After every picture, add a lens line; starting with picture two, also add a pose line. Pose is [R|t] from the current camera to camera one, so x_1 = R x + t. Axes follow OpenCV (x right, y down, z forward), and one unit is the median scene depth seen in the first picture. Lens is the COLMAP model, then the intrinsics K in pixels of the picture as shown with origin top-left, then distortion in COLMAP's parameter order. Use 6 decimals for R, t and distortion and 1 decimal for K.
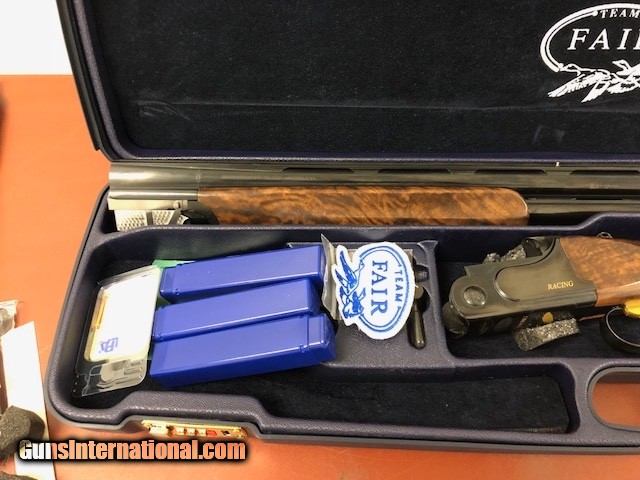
lens RADIAL K [[523.6, 0, 320.0], [0, 523.6, 240.0], [0, 0, 1]] dist [0.005737, 0.004539]
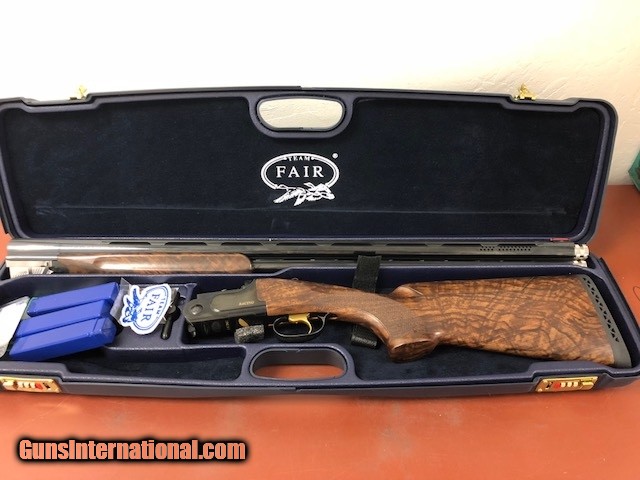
lens RADIAL K [[528.5, 0, 320.0], [0, 528.5, 240.0], [0, 0, 1]] dist [0.006107, -0.006139]
pose [[0.999992, -0.003443, 0.002078, 0.652077], [0.003797, 0.978611, -0.205685, 0.227642], [-0.001325, 0.205691, 0.978616, -0.750664]]
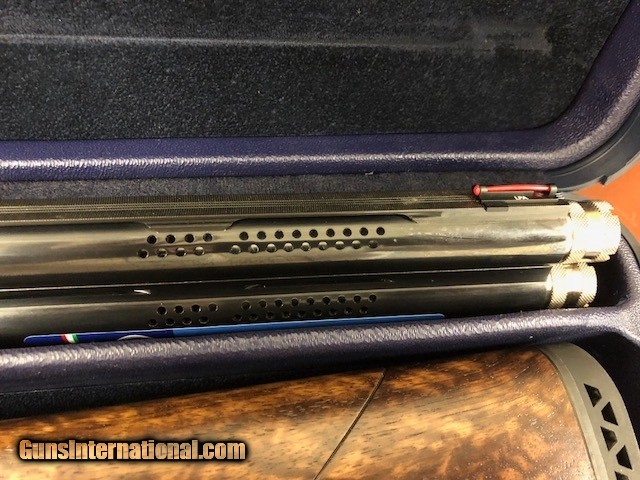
lens RADIAL K [[523.6, 0, 320.0], [0, 523.6, 240.0], [0, 0, 1]] dist [0.005737, 0.004539]
pose [[0.990105, -0.039201, 0.134740, 1.289078], [0.010605, 0.978344, 0.206712, -0.199160], [-0.139926, -0.203238, 0.969079, 0.675478]]
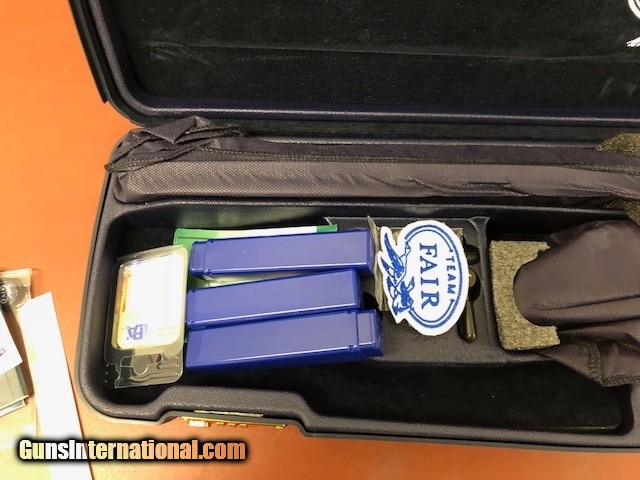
lens RADIAL K [[523.6, 0, 320.0], [0, 523.6, 240.0], [0, 0, 1]] dist [0.005737, 0.004539]
pose [[0.999781, 0.011017, 0.017793, -0.090354], [-0.014511, 0.977568, 0.210120, -0.151662], [-0.015079, -0.210333, 0.977514, 0.106373]]
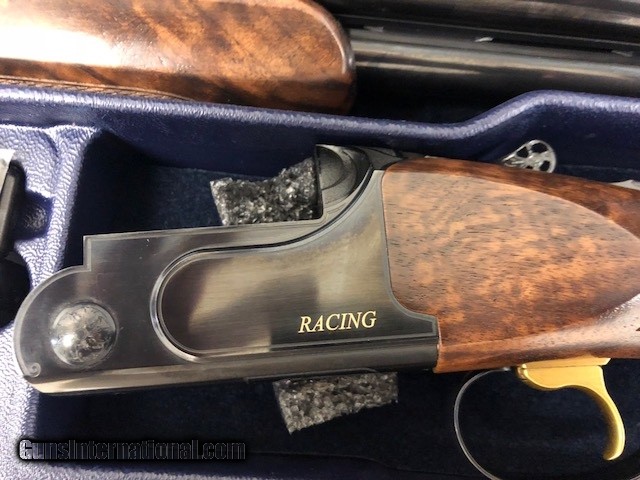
lens RADIAL K [[523.6, 0, 320.0], [0, 523.6, 240.0], [0, 0, 1]] dist [0.005737, 0.004539]
pose [[0.995995, 0.086320, 0.023290, 0.401015], [-0.088613, 0.918441, 0.385506, -0.087617], [0.011887, -0.386025, 0.922412, 0.649131]]
